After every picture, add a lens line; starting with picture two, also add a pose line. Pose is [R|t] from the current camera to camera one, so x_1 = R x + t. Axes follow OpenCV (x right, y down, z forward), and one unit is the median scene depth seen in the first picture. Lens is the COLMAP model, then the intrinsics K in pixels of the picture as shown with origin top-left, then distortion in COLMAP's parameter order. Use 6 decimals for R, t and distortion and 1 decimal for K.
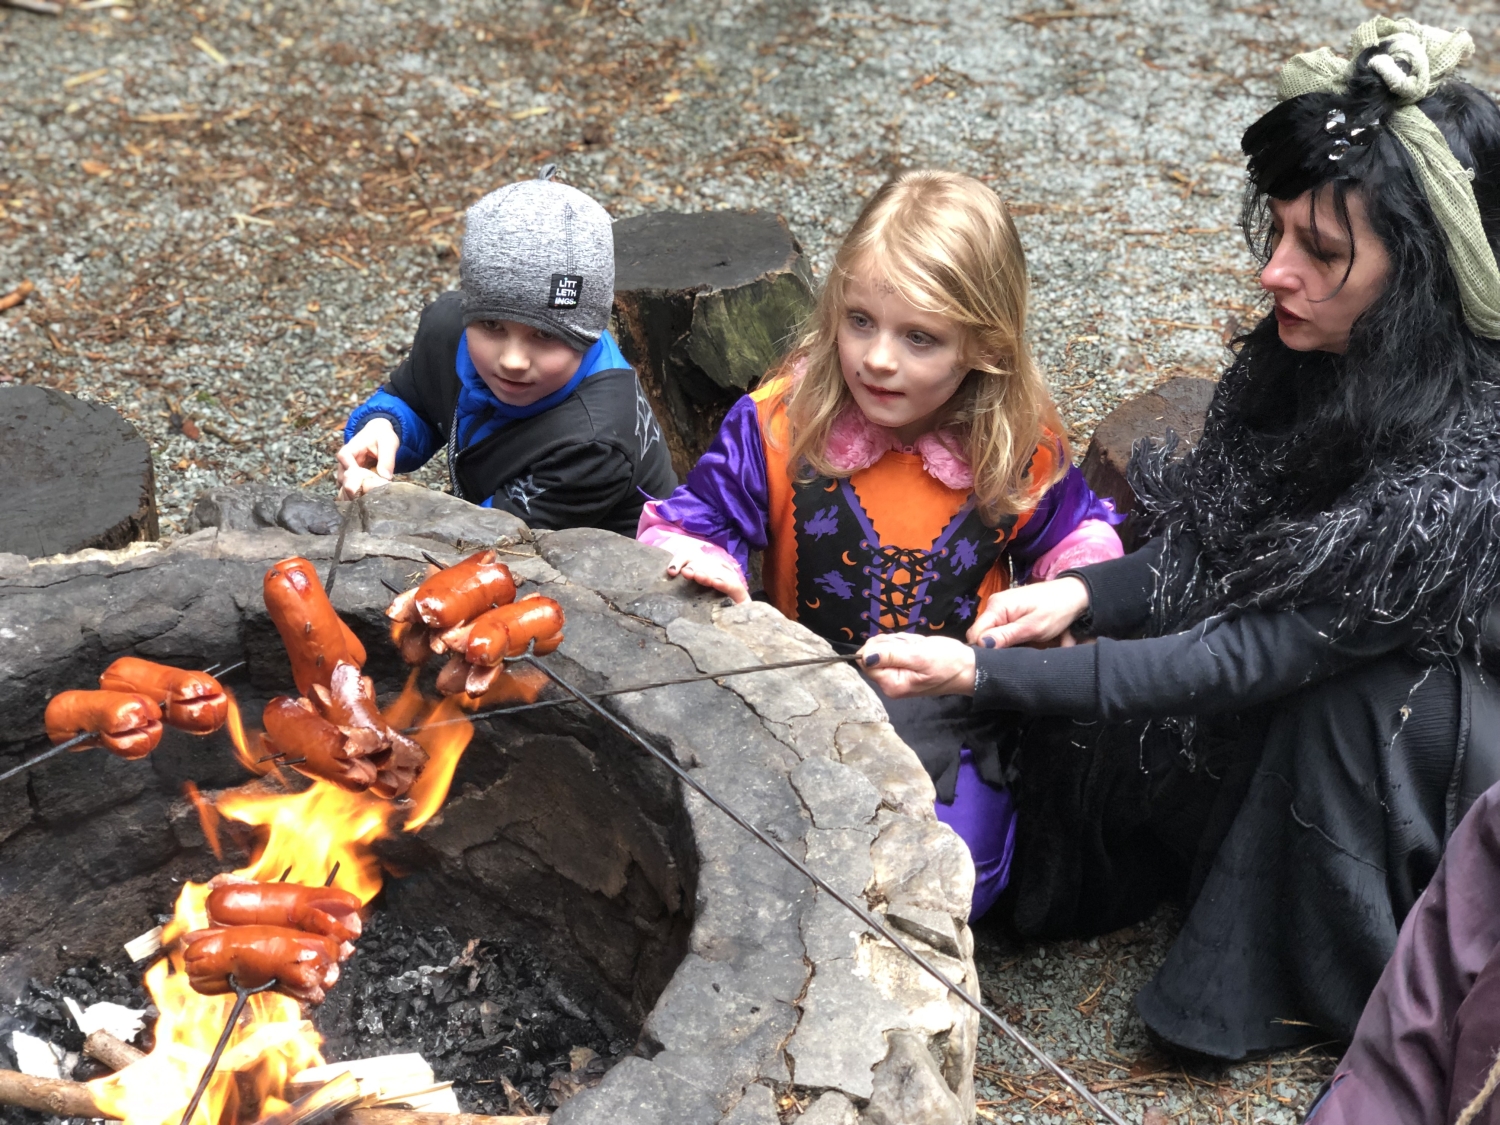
lens RADIAL K [[2261.0, 0, 751.8], [0, 2261.0, 541.9], [0, 0, 1]] dist [0.184781, -0.704498]
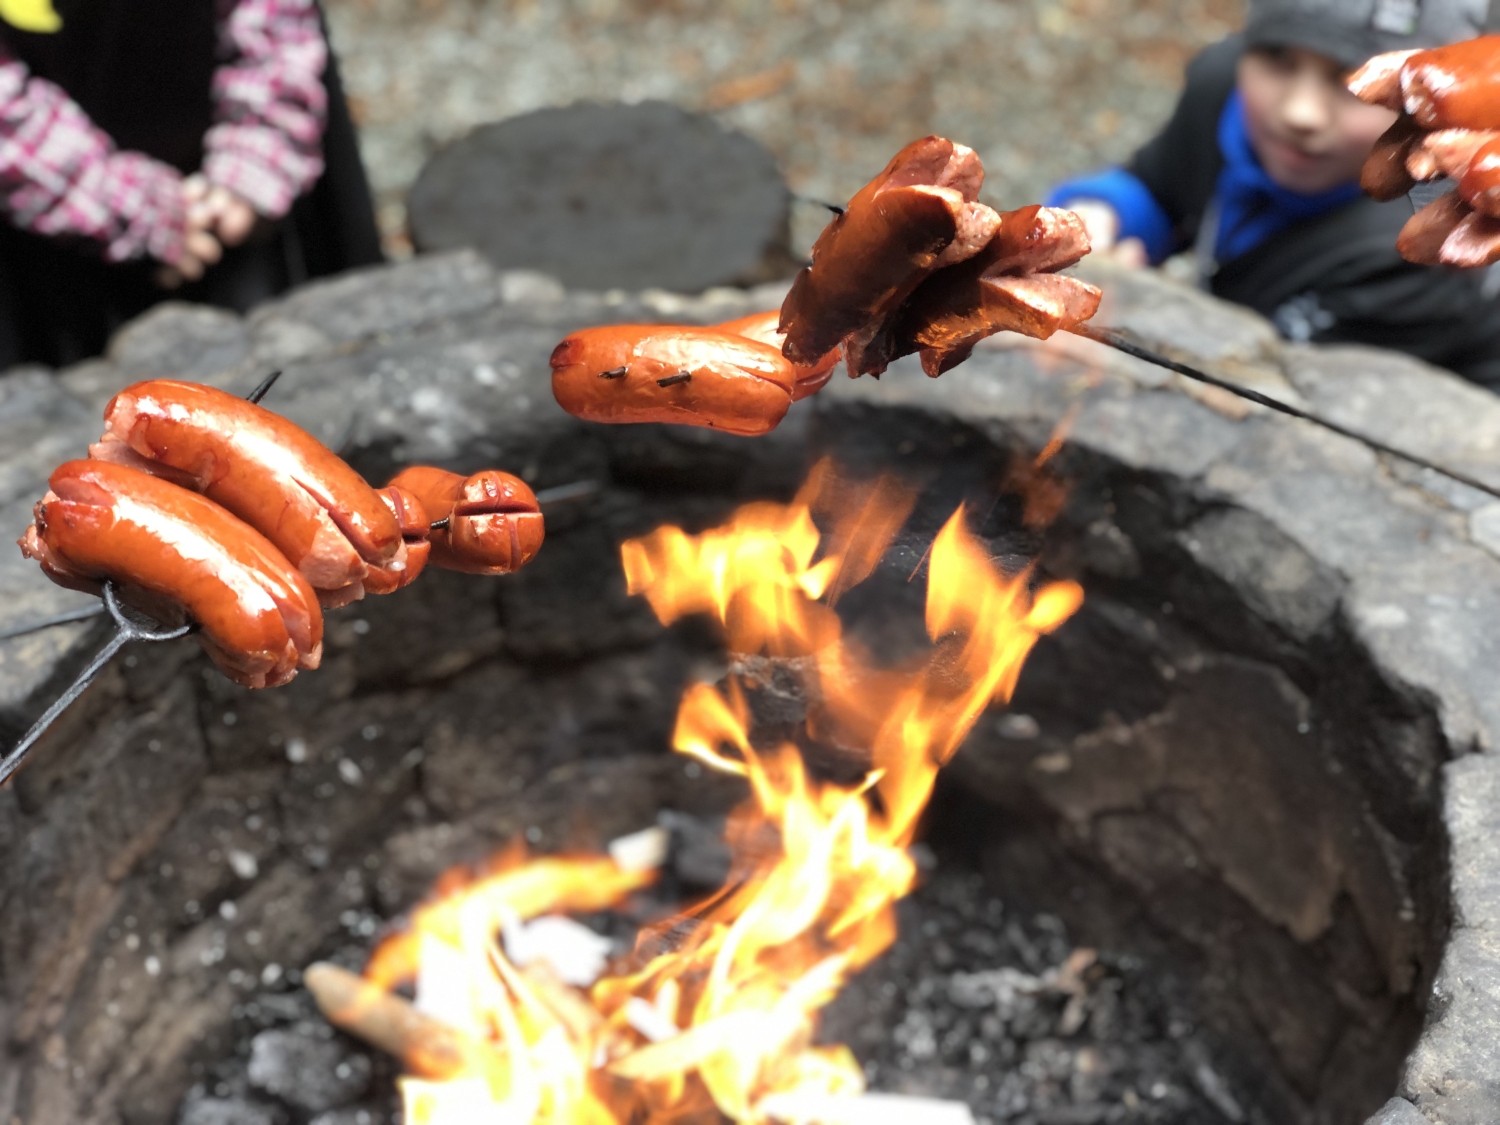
lens RADIAL K [[2245.6, 0, 750.0], [0, 2245.6, 562.5], [0, 0, 1]] dist [0.217752, -0.922285]
pose [[0.921516, 0.160329, -0.353700, 0.000541], [-0.148137, 0.987055, 0.061472, 0.040450], [0.358977, -0.004251, 0.933337, 0.371123]]
